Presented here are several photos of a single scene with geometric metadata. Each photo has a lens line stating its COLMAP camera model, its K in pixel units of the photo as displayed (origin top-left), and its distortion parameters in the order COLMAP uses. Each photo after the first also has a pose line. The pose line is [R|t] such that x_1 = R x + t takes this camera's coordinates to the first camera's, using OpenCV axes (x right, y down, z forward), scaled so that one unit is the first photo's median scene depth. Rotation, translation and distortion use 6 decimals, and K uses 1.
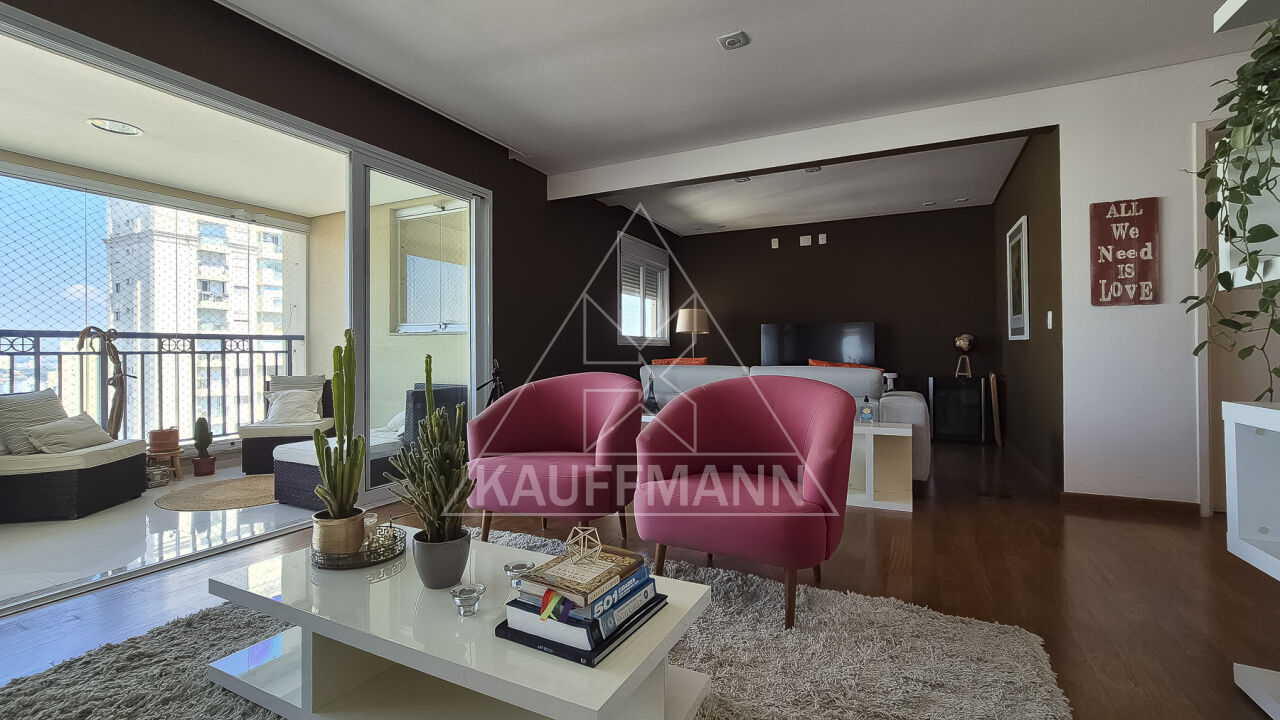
lens RADIAL K [[542.6, 0, 635.6], [0, 542.6, 356.3], [0, 0, 1]] dist [-0.022875, 0.012443]
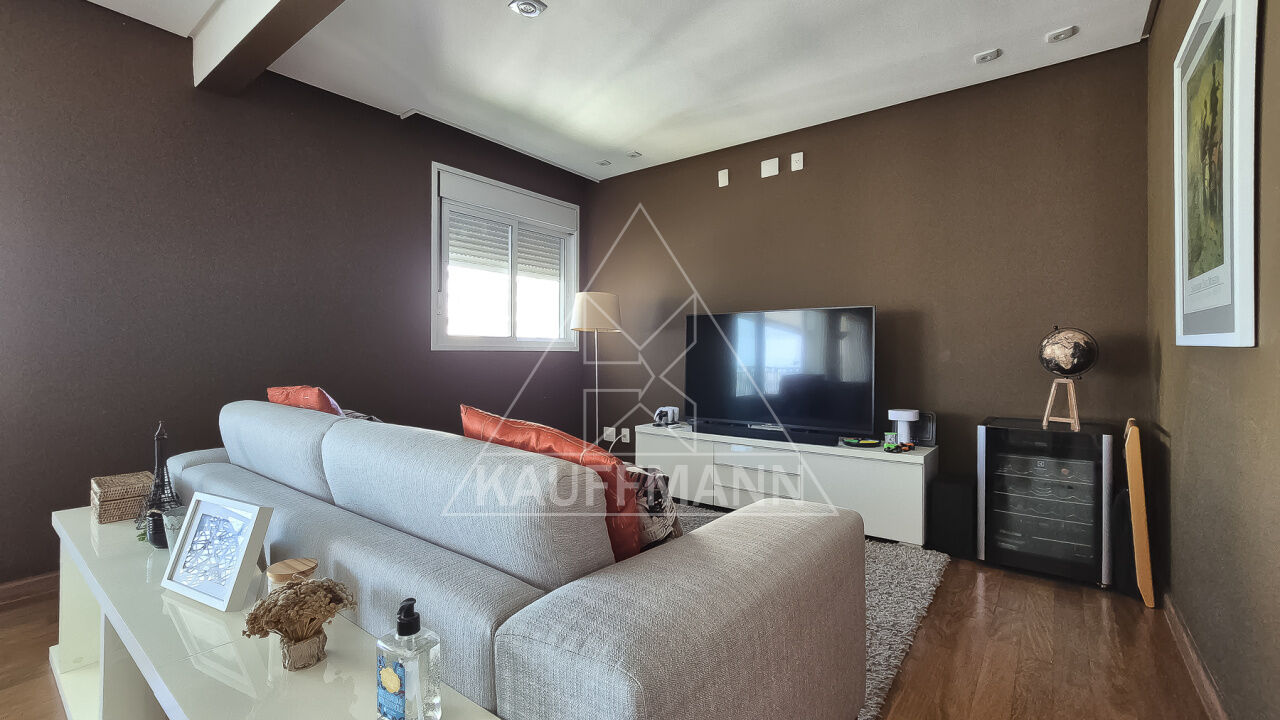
lens RADIAL K [[550.0, 0, 645.3], [0, 550.0, 356.8], [0, 0, 1]] dist [-0.027252, 0.012726]
pose [[0.985072, 0.007036, -0.171999, 0.358253], [-0.006812, 0.999975, 0.001895, -0.018919], [0.172008, -0.000695, 0.985095, 0.513650]]
